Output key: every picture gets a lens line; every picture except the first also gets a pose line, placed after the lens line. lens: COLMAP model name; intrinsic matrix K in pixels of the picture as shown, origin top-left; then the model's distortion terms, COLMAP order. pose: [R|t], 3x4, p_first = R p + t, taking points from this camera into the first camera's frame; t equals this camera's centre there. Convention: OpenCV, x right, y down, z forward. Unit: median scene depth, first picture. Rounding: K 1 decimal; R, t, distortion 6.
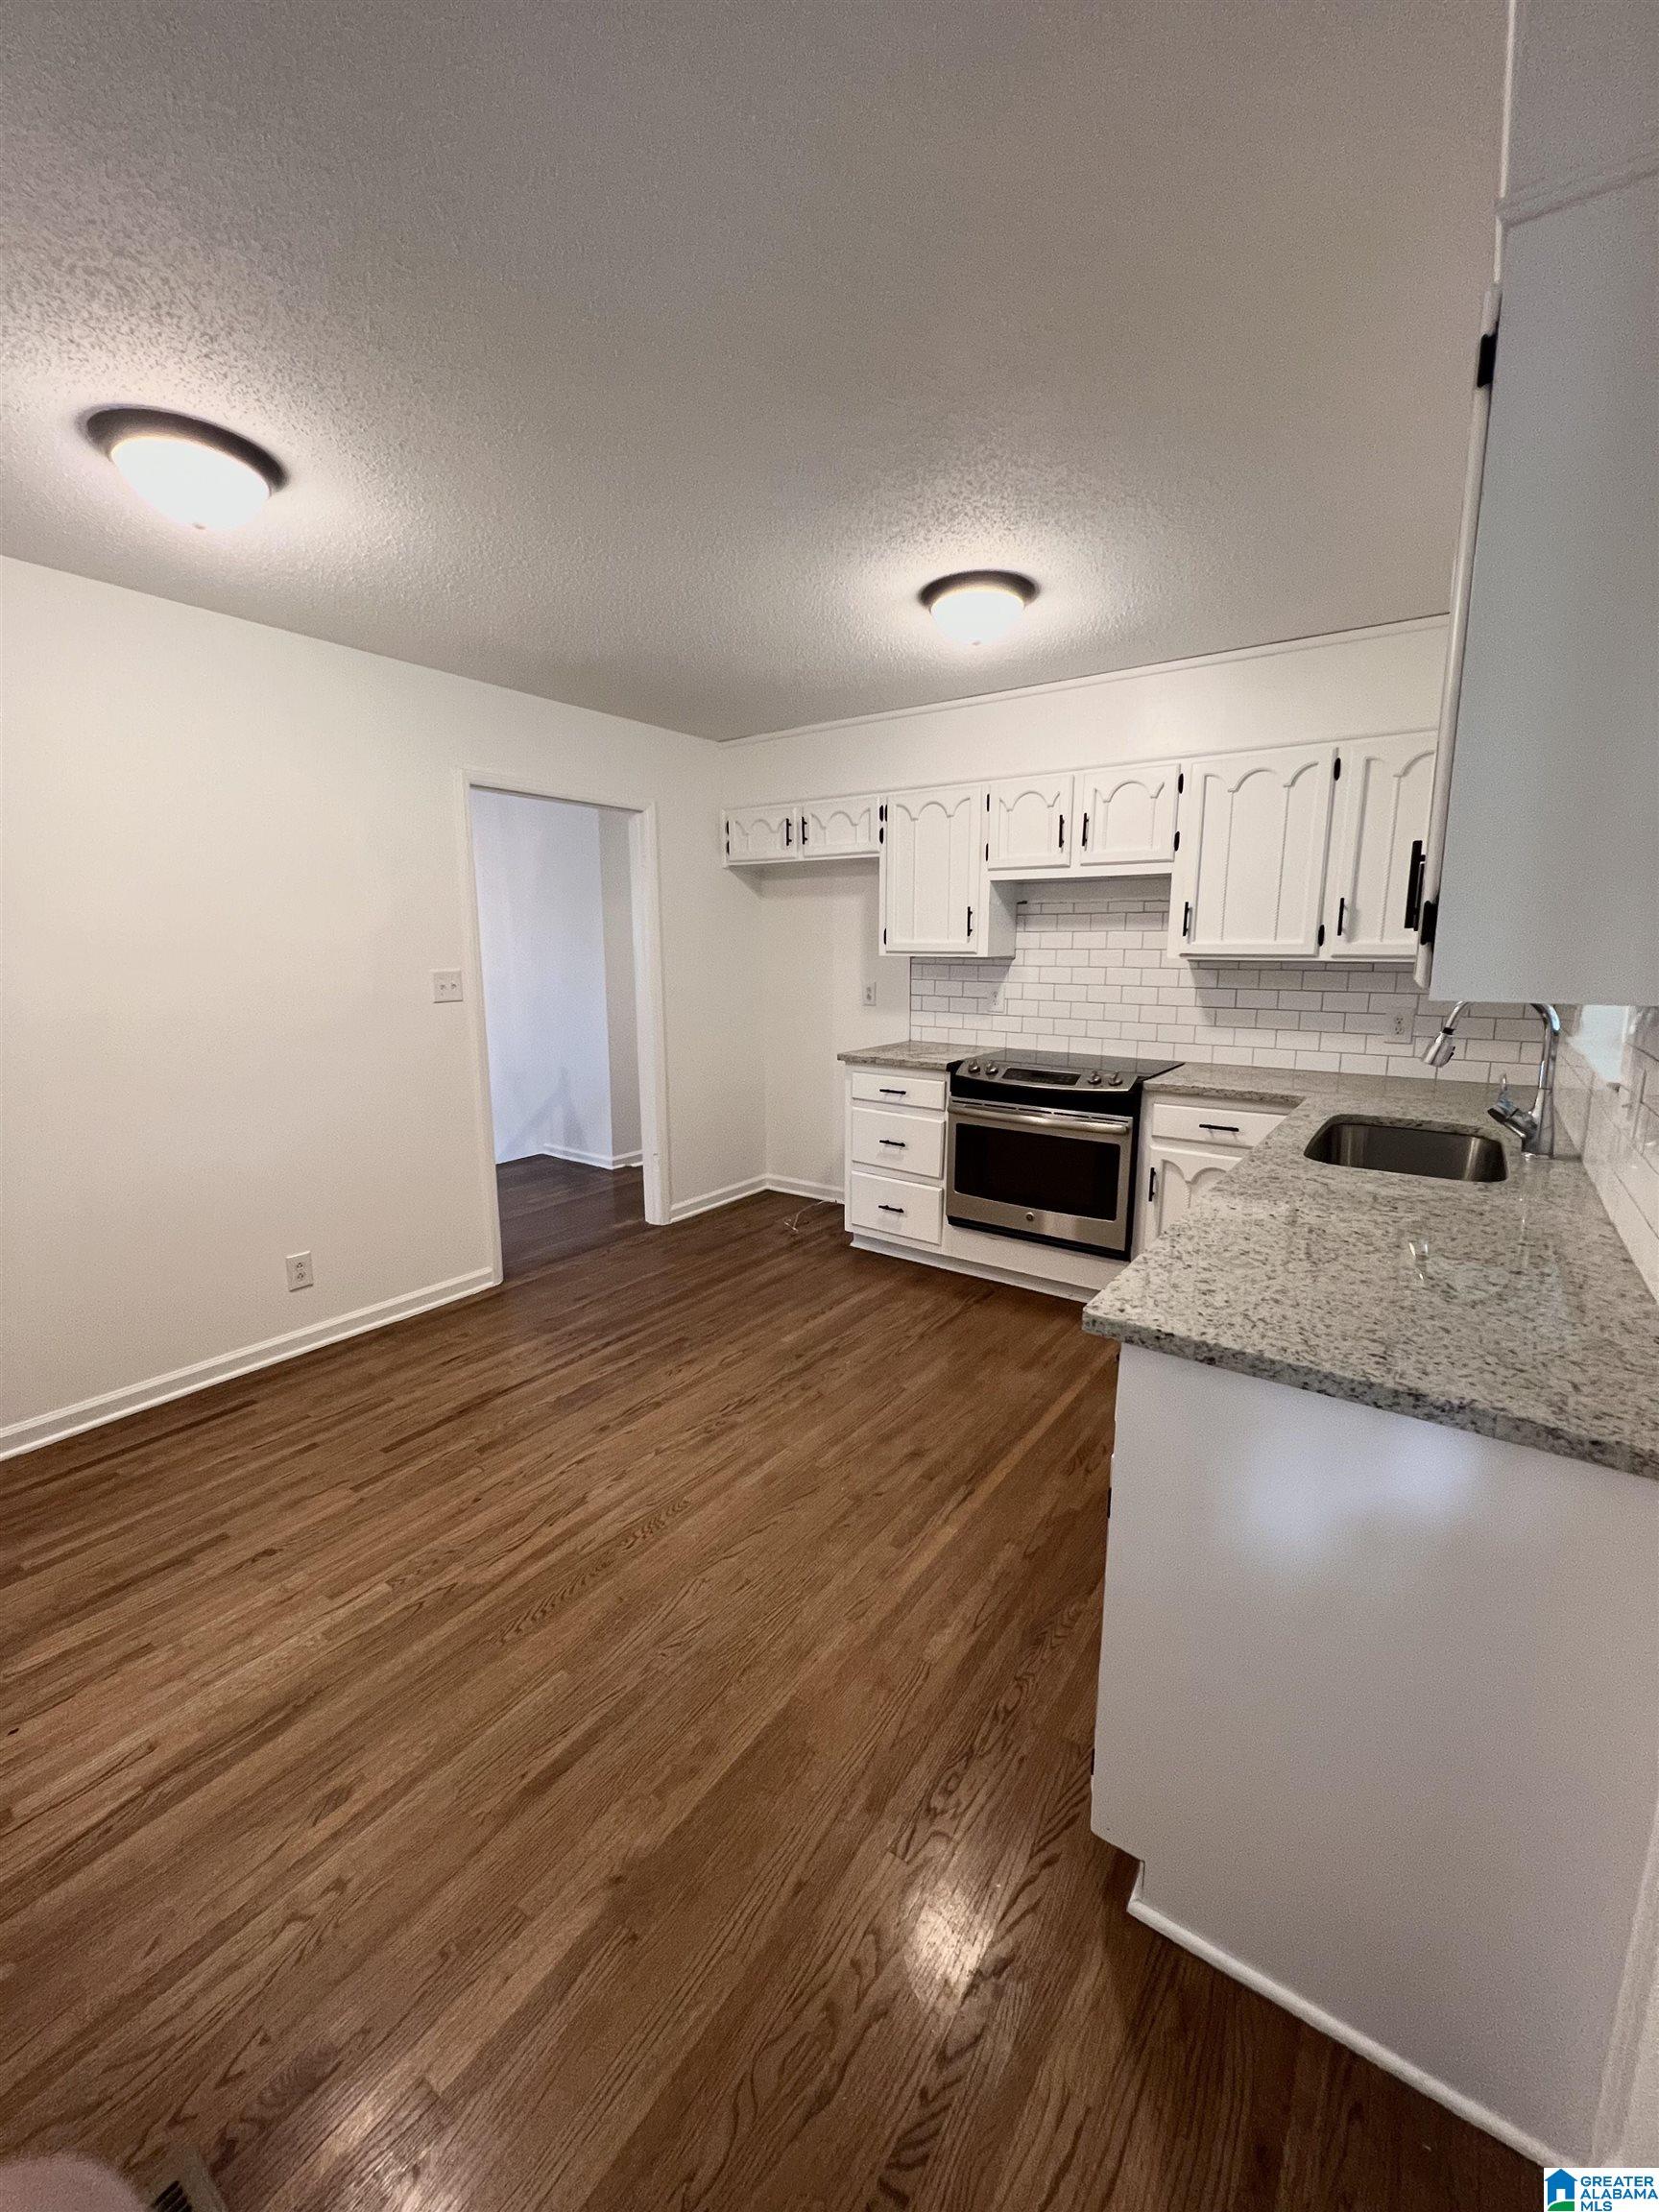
lens RADIAL K [[888.0, 0, 838.8], [0, 888.0, 1099.3], [0, 0, 1]] dist [-0.002566, -0.000335]
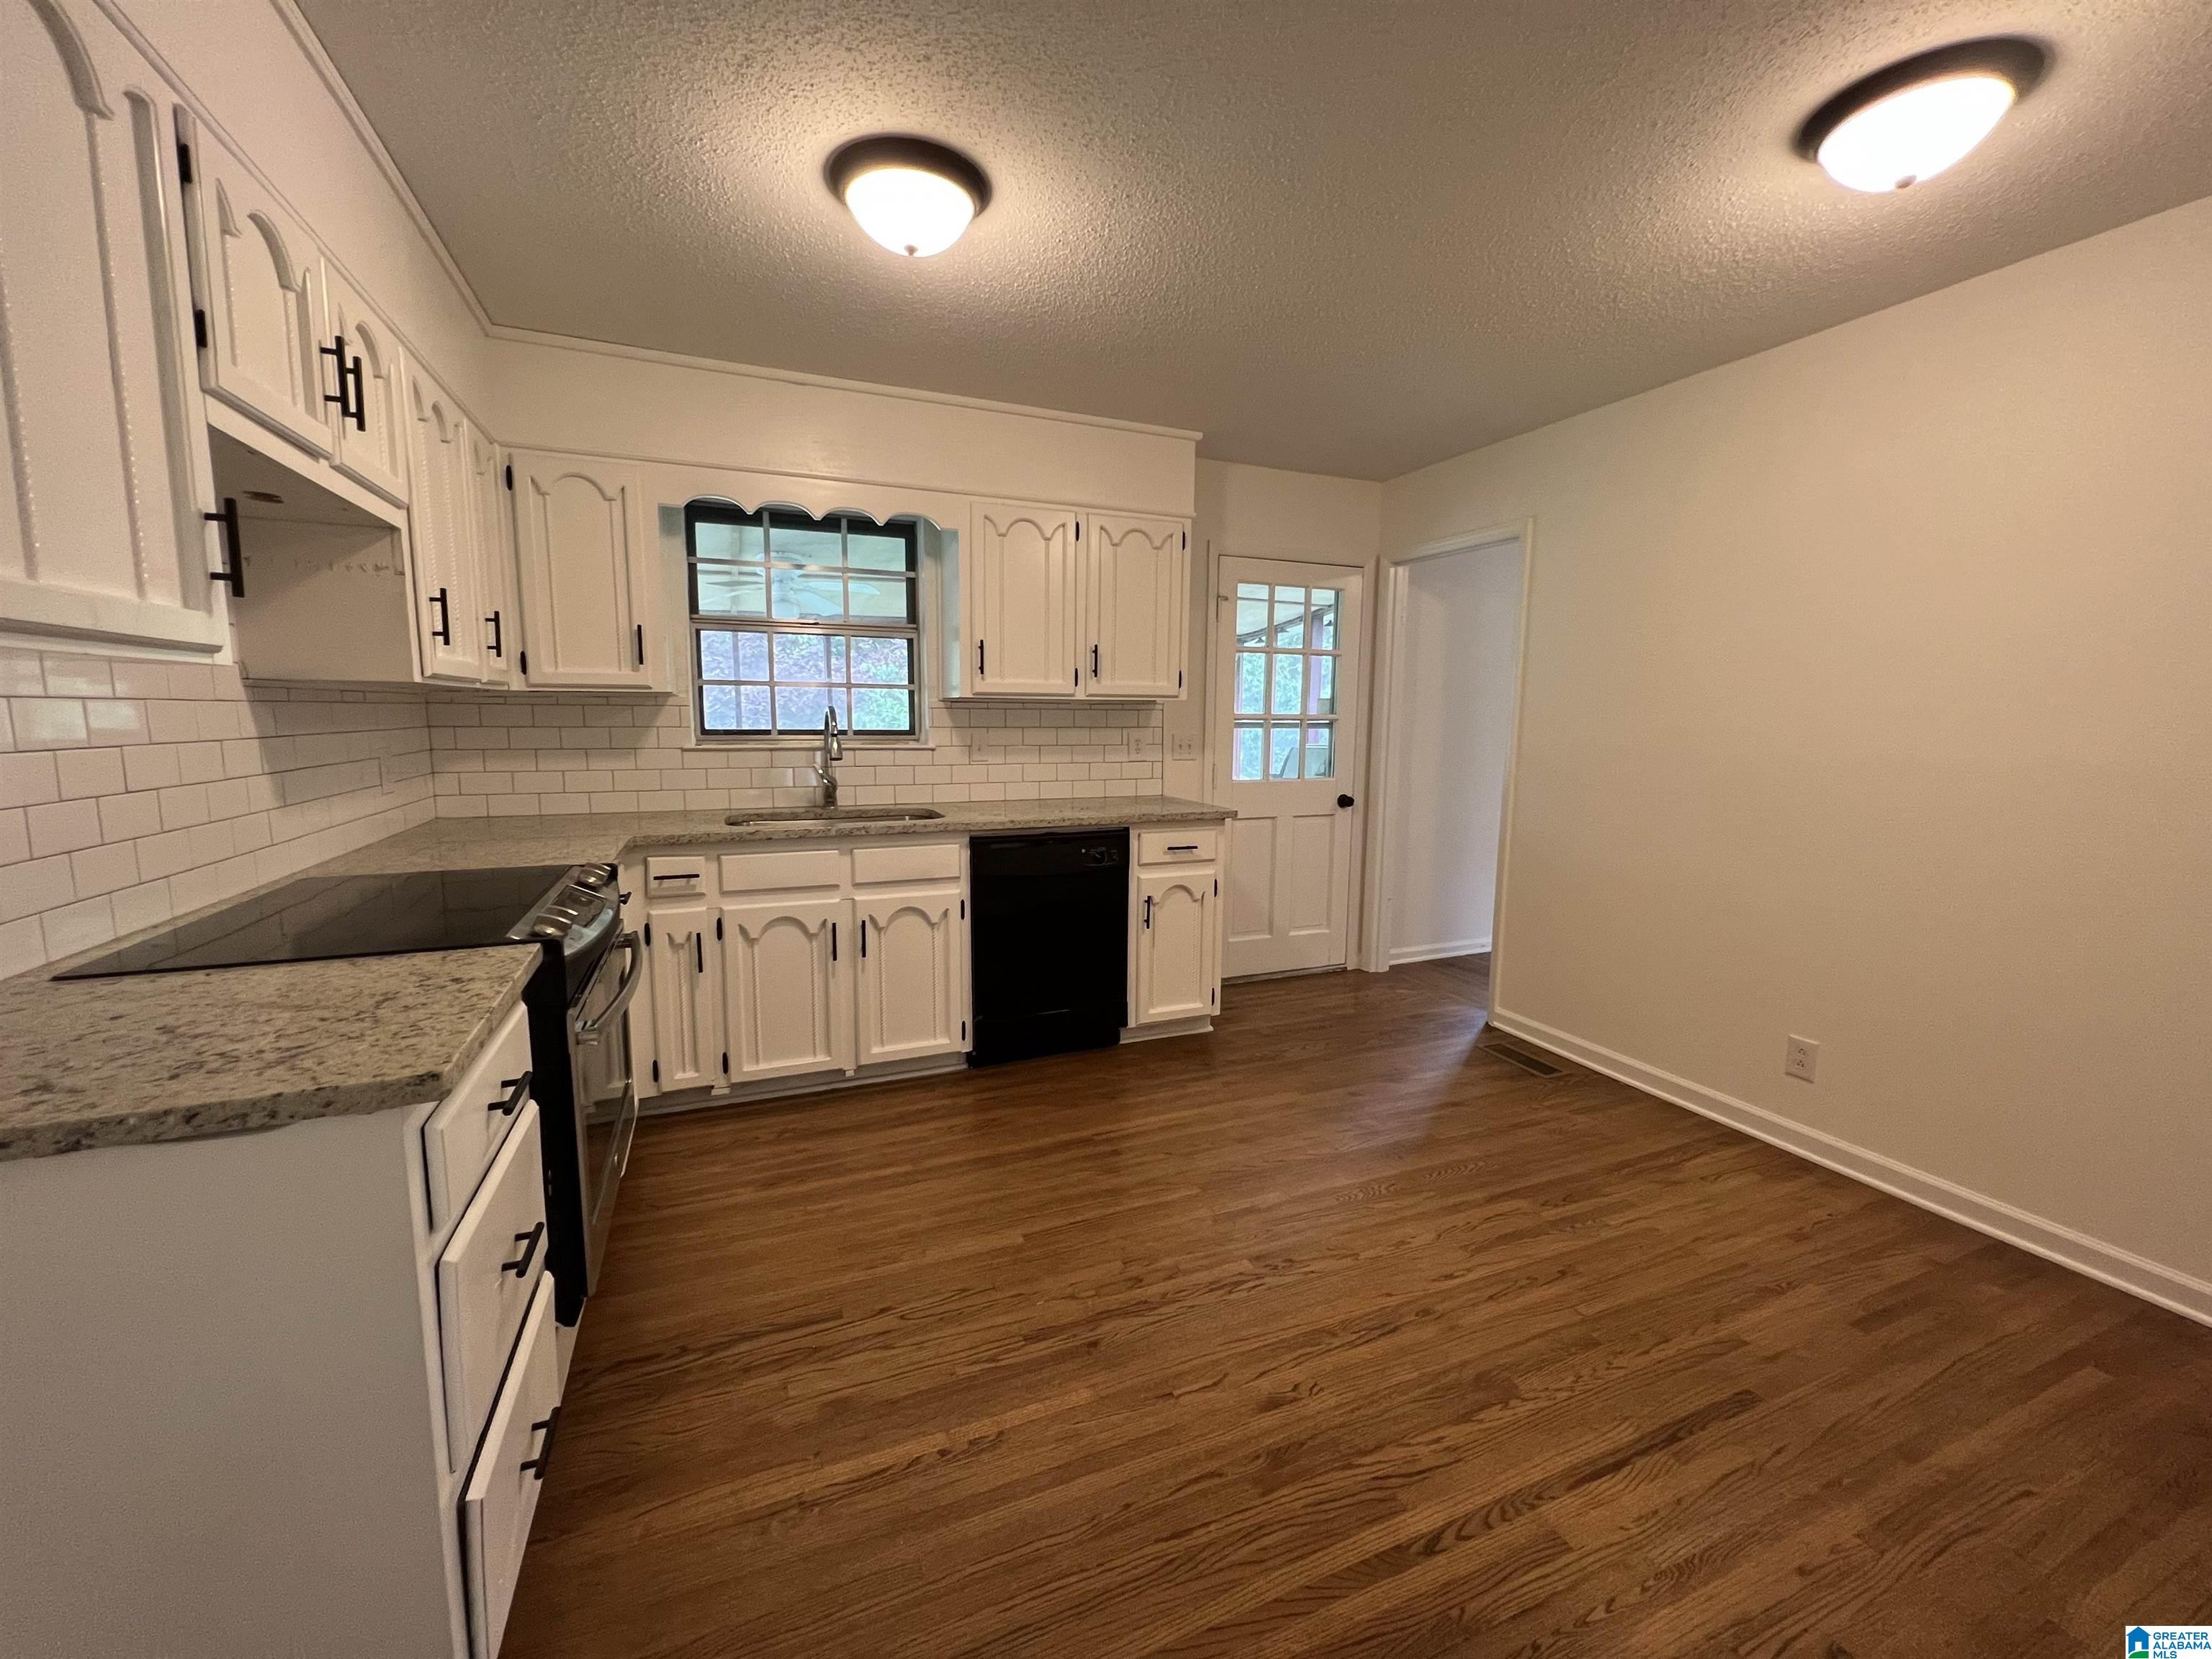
lens RADIAL K [[888.0, 0, 1108.0], [0, 888.0, 822.9], [0, 0, 1]] dist [-0.002566, -0.000335]
pose [[-0.850205, -0.067962, 0.522047, -0.378178], [0.086502, 0.960120, 0.265869, -0.226792], [-0.519297, 0.271201, -0.810420, 1.539955]]
